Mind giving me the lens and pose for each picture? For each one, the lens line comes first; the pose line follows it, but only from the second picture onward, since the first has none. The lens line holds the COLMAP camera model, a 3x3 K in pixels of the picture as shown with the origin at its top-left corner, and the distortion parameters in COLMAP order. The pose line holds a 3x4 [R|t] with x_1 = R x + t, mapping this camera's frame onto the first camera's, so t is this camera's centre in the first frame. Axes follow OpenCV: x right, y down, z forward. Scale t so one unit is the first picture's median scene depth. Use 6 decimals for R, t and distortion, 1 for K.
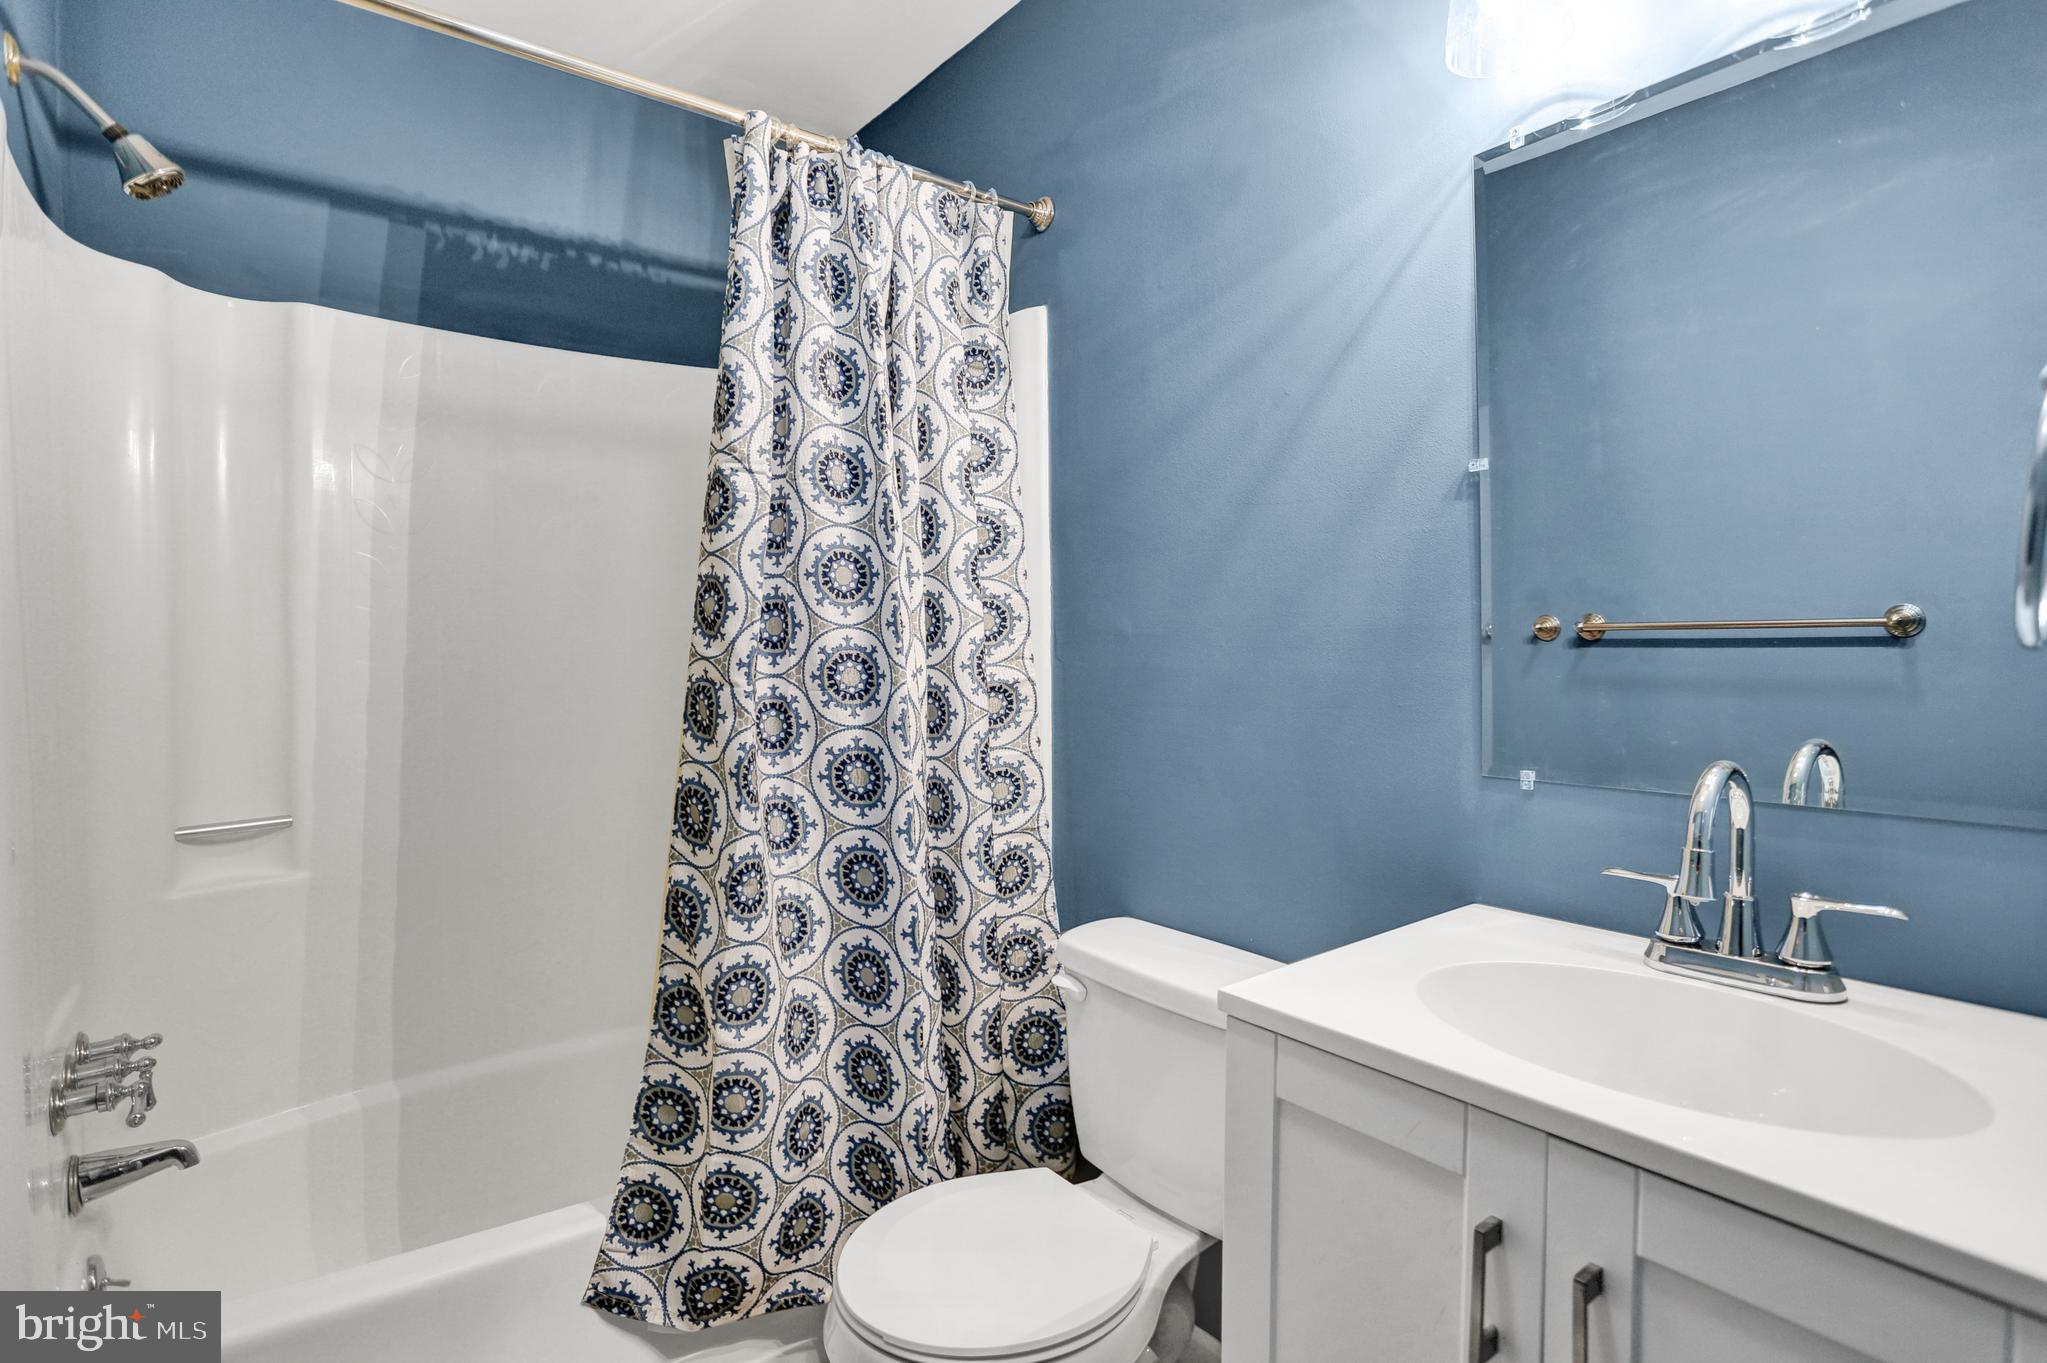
lens RADIAL K [[1015.0, 0, 994.2], [0, 1015.0, 676.8], [0, 0, 1]] dist [-0.083079, 0.037214]
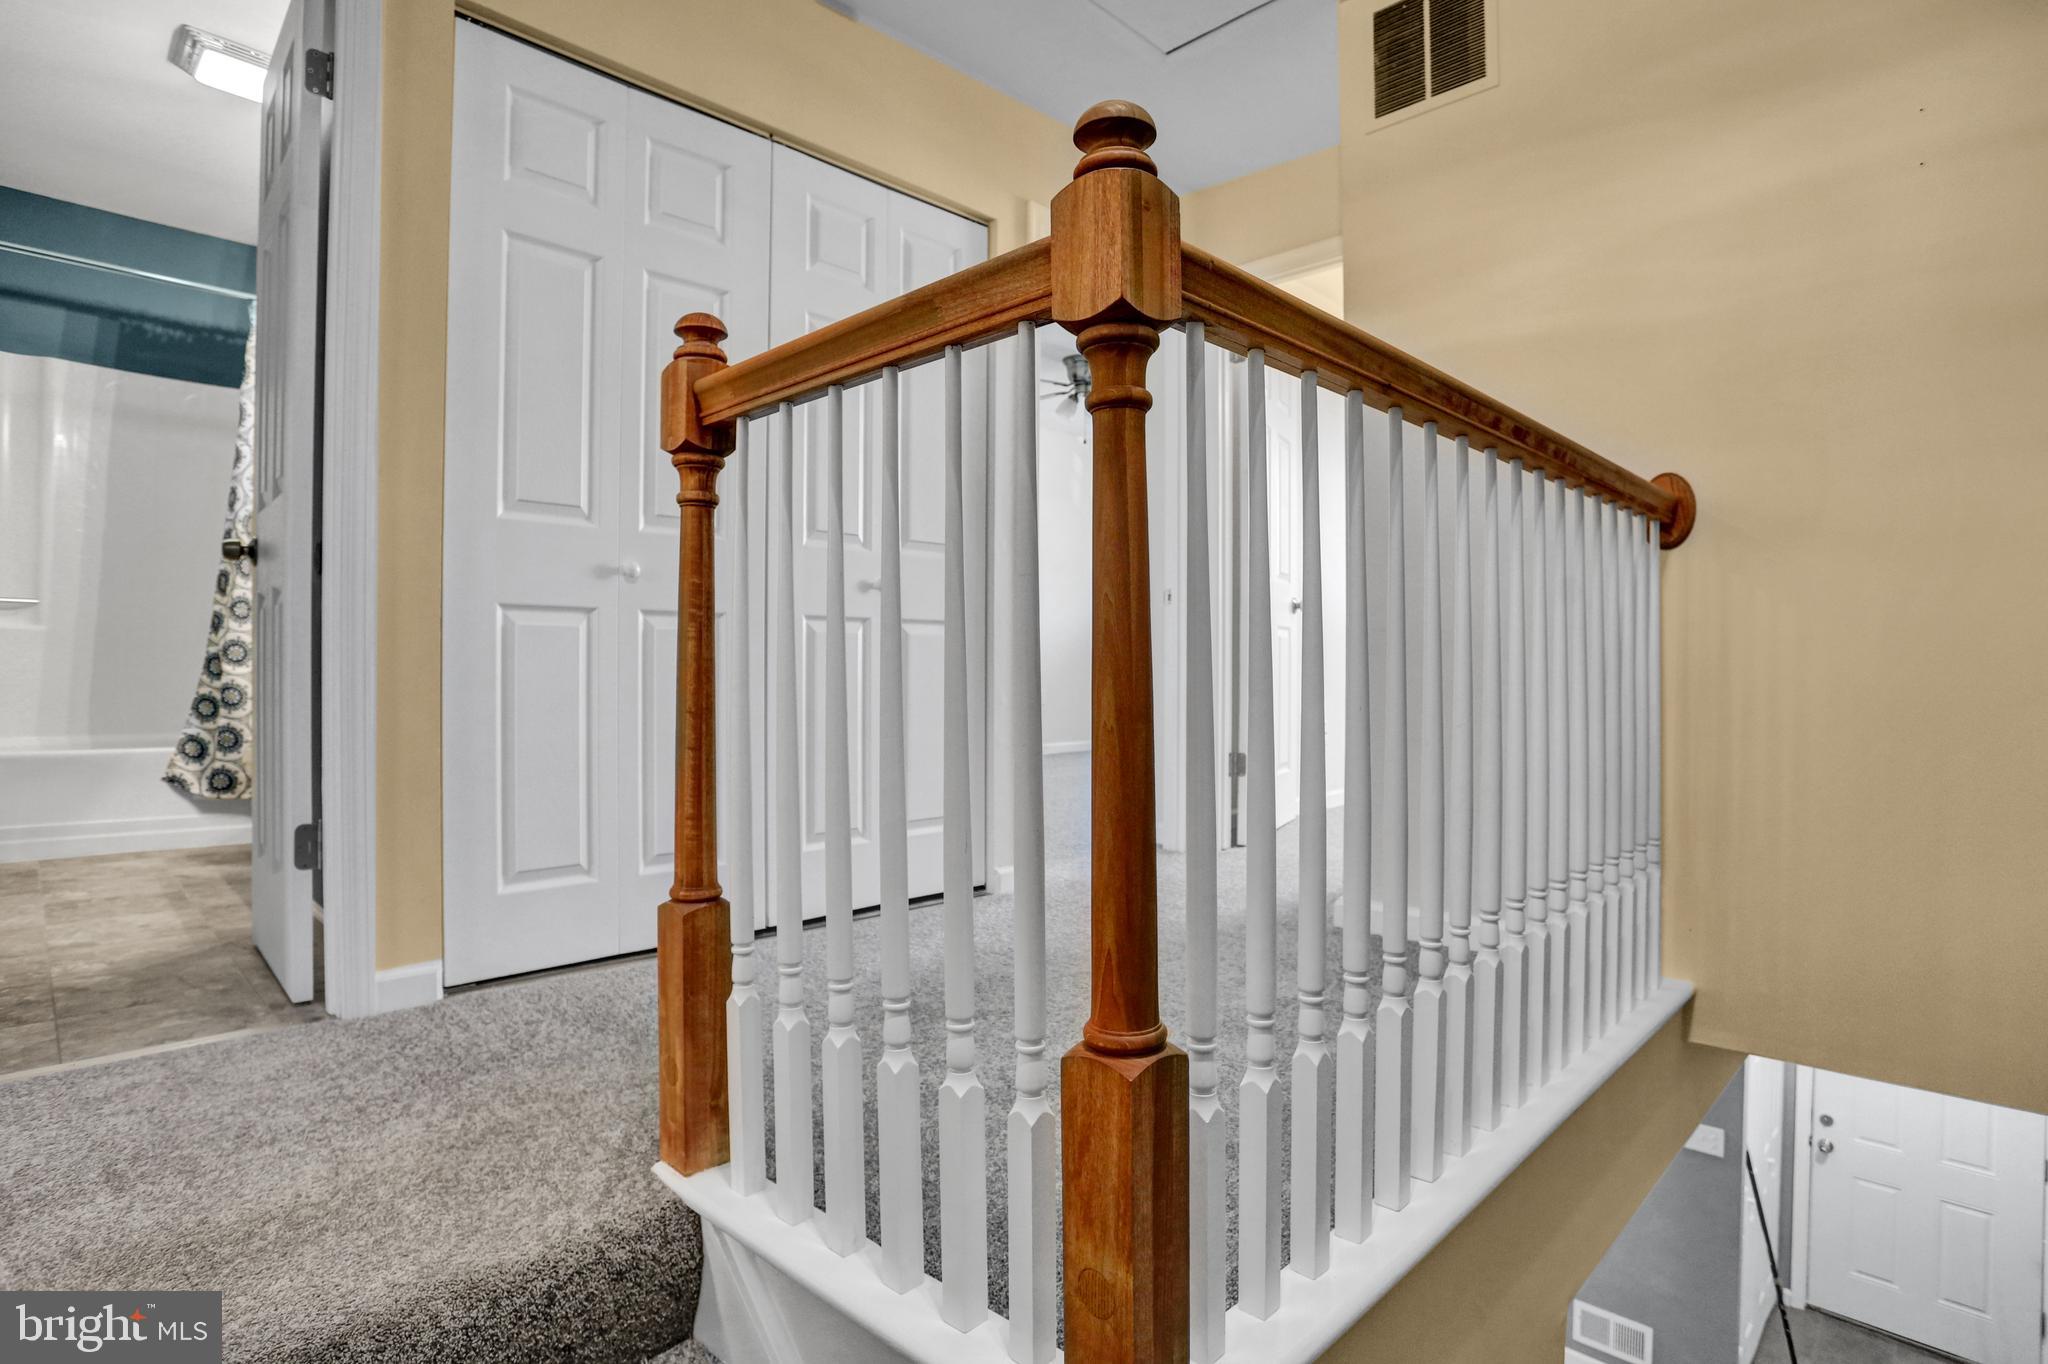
lens RADIAL K [[998.4, 0, 1013.6], [0, 998.4, 643.0], [0, 0, 1]] dist [-0.079357, 0.029591]
pose [[0.987350, 0.003915, 0.158506, 1.184751], [-0.000440, 0.999759, -0.021957, 0.319137], [-0.158553, 0.021610, 0.987114, -1.539464]]
